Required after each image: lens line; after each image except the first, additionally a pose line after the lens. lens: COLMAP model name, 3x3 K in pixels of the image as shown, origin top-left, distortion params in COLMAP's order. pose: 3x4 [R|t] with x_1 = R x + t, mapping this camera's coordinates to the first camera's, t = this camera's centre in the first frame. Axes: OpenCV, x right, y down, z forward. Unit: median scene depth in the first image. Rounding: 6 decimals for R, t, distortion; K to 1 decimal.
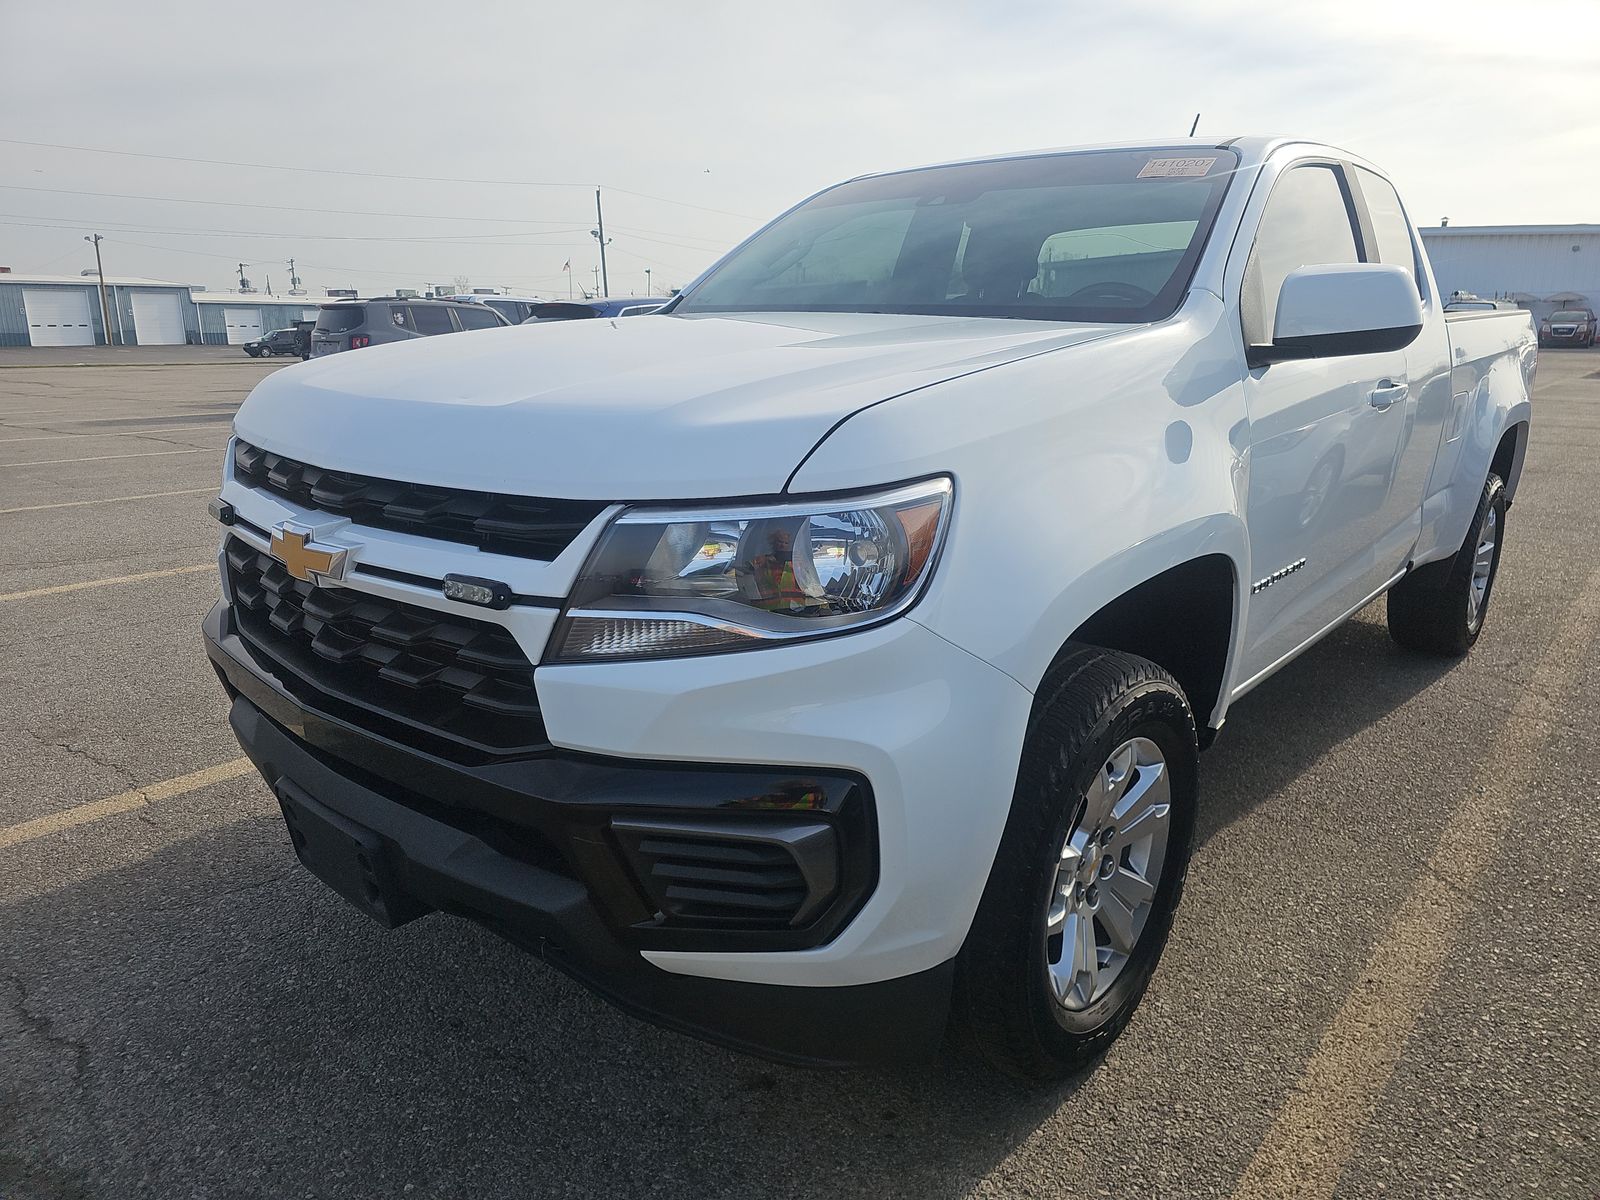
lens RADIAL K [[1042.7, 0, 800.0], [0, 1042.7, 600.0], [0, 0, 1]] dist [0.045372, -0.001091]
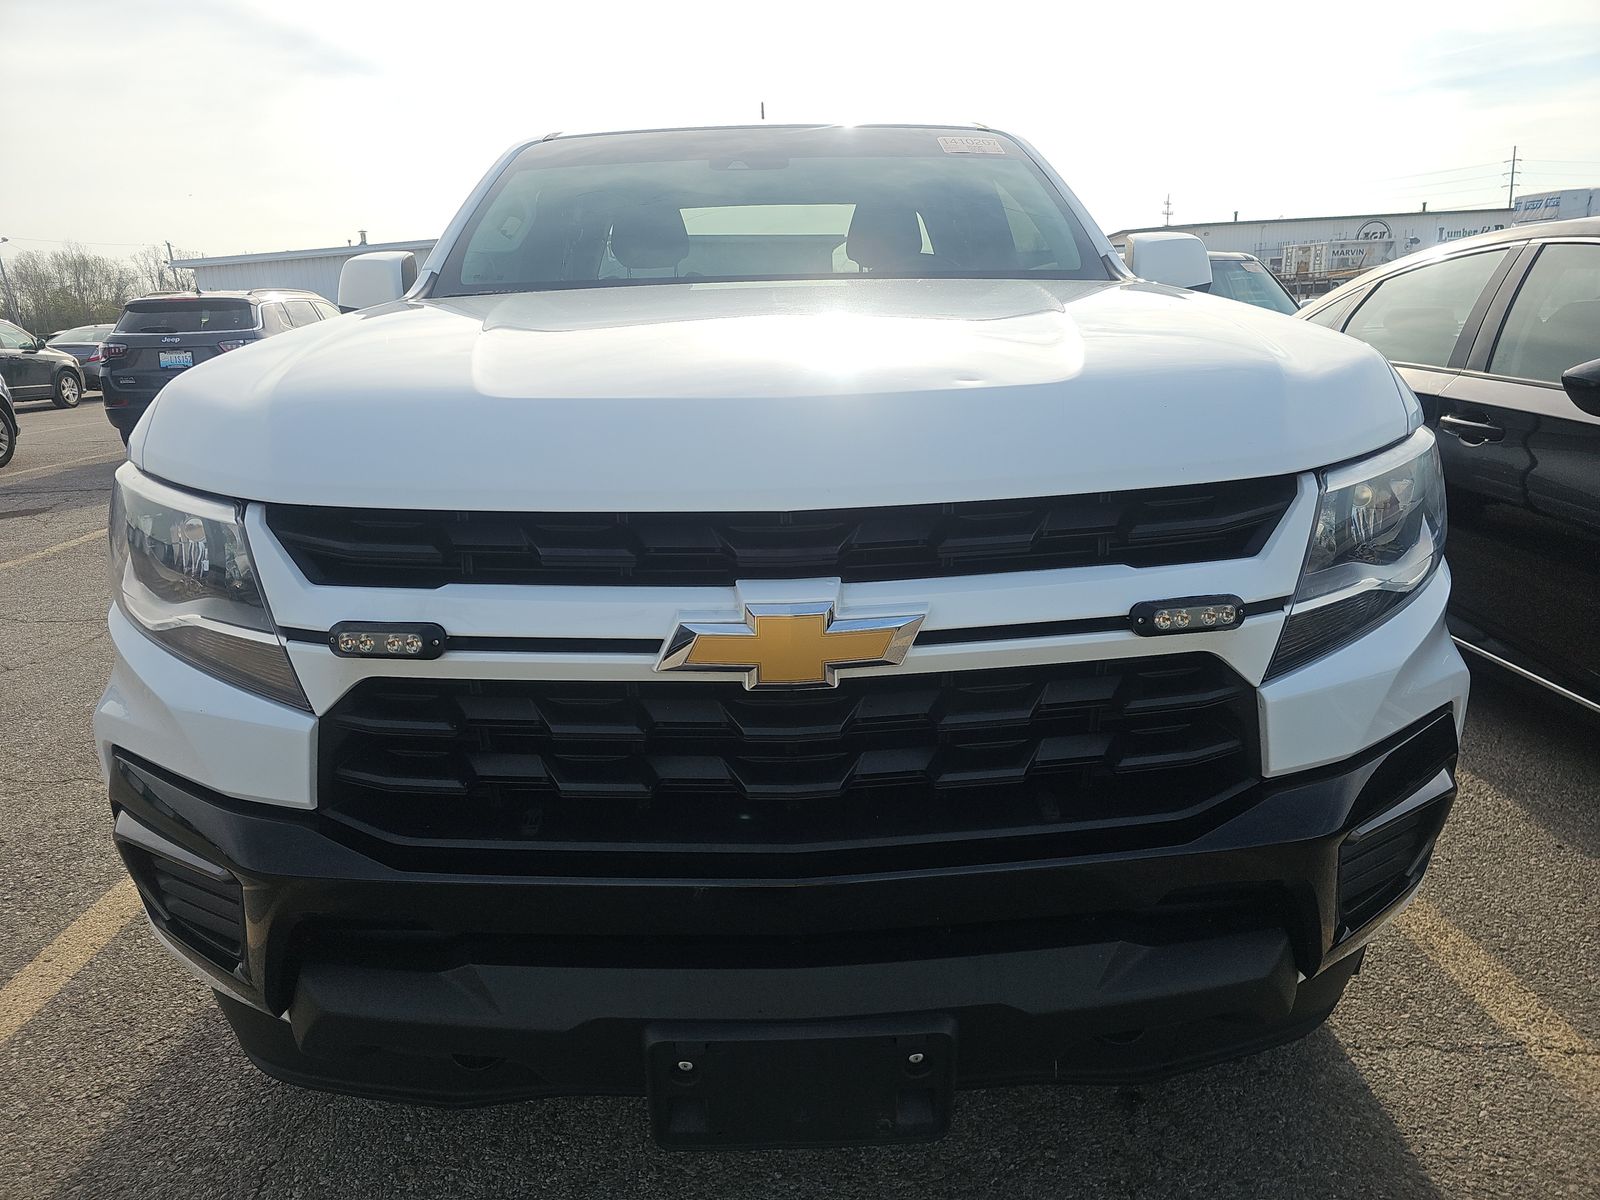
lens RADIAL K [[1042.7, 0, 800.0], [0, 1042.7, 600.0], [0, 0, 1]] dist [0.045372, -0.001091]
pose [[0.731327, -0.210754, 0.648648, -1.008529], [0.208873, 0.974570, 0.081153, -0.140948], [-0.649256, 0.076136, 0.756750, 0.597544]]
